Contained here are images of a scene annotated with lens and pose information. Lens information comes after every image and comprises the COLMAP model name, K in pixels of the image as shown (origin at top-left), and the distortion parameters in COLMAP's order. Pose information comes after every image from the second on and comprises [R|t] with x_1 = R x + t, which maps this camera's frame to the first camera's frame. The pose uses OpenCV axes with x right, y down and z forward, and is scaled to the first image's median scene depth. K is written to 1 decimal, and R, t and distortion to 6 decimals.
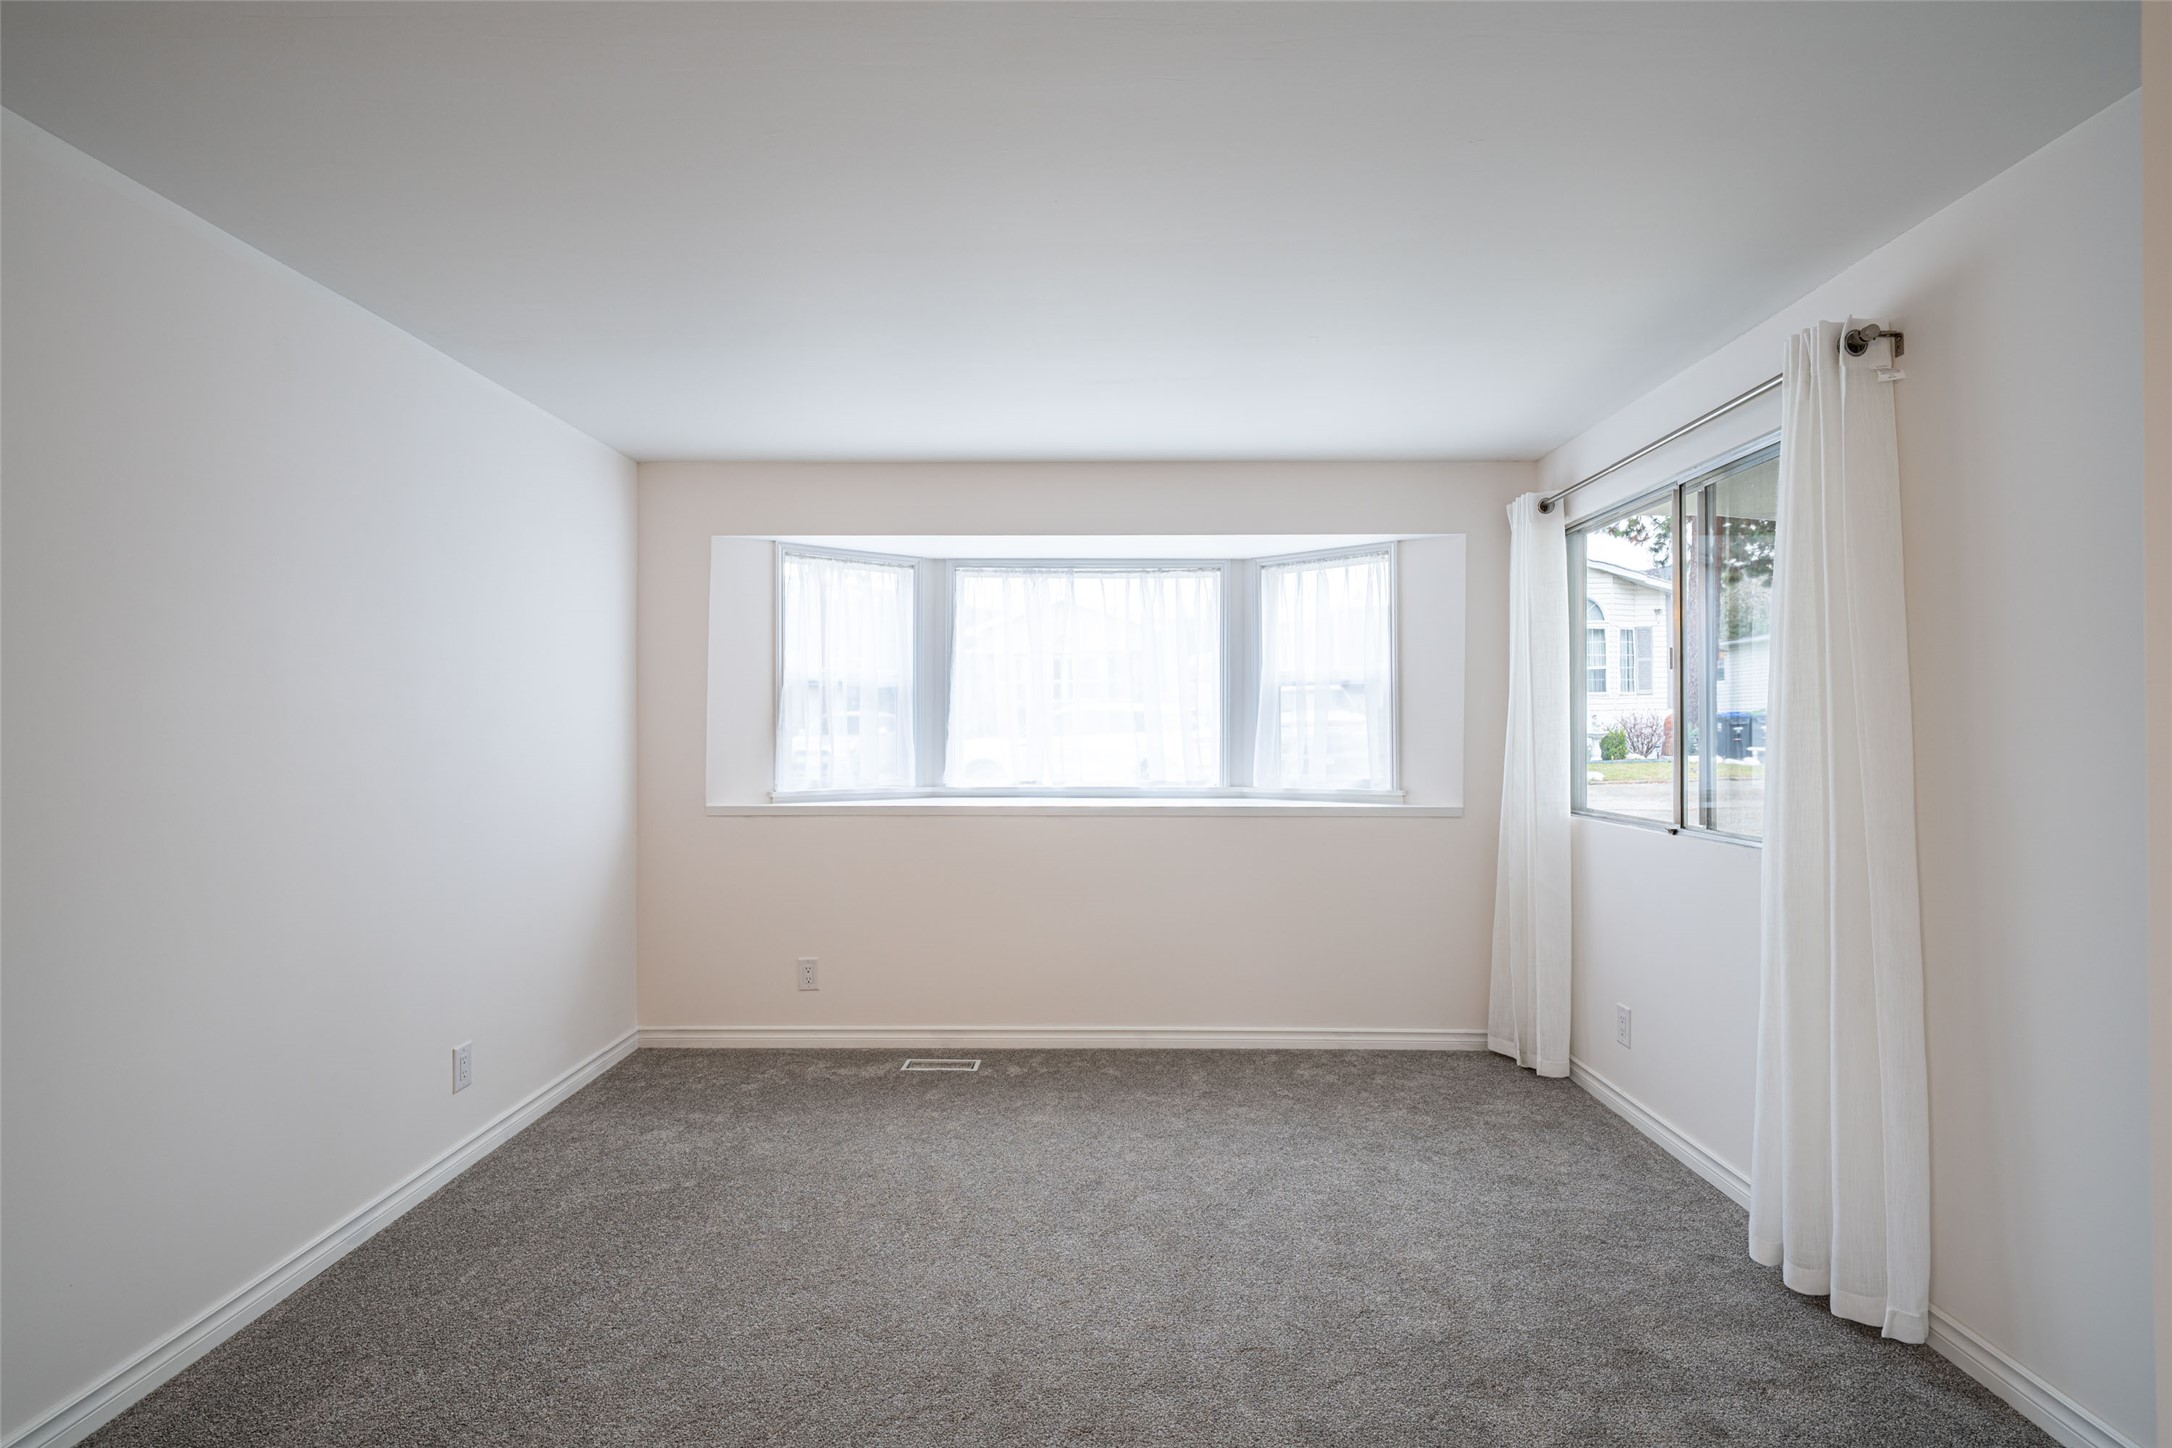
lens RADIAL K [[979.5, 0, 1122.0], [0, 979.5, 715.9], [0, 0, 1]] dist [-0.005641, 0.003721]
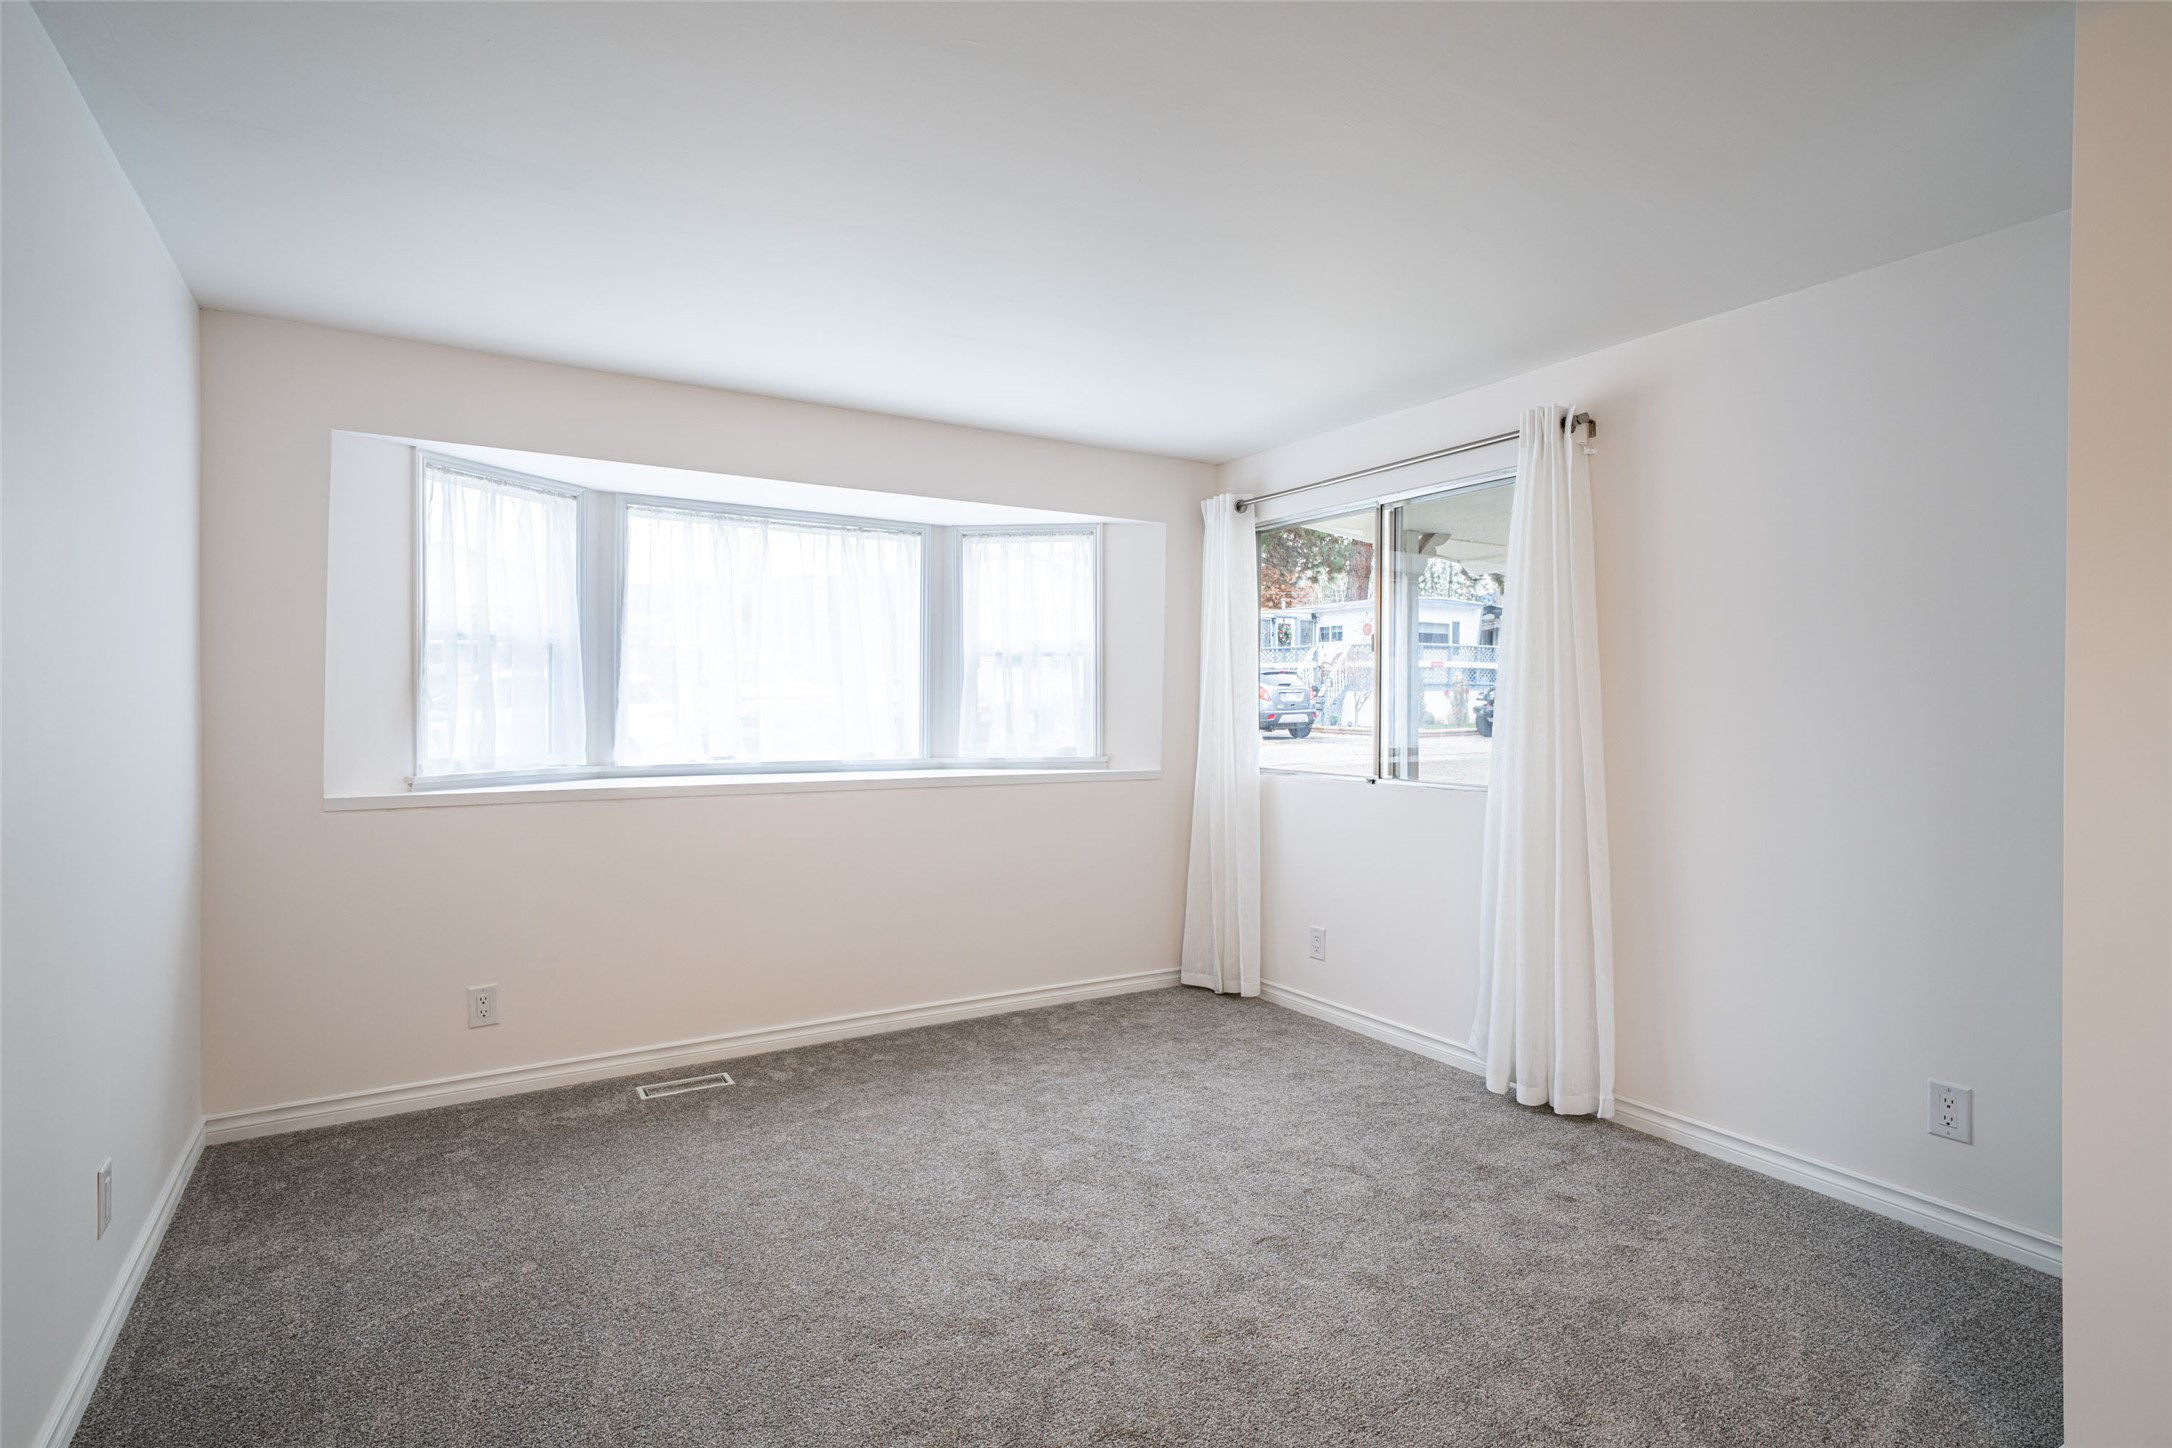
lens RADIAL K [[1030.2, 0, 1085.4], [0, 1030.2, 705.0], [0, 0, 1]] dist [0.003274, 0.000887]
pose [[0.858529, 0.003168, 0.512755, -0.334239], [-0.010686, 0.999874, 0.011715, 0.007273], [-0.512654, -0.015537, 0.858455, 0.044189]]
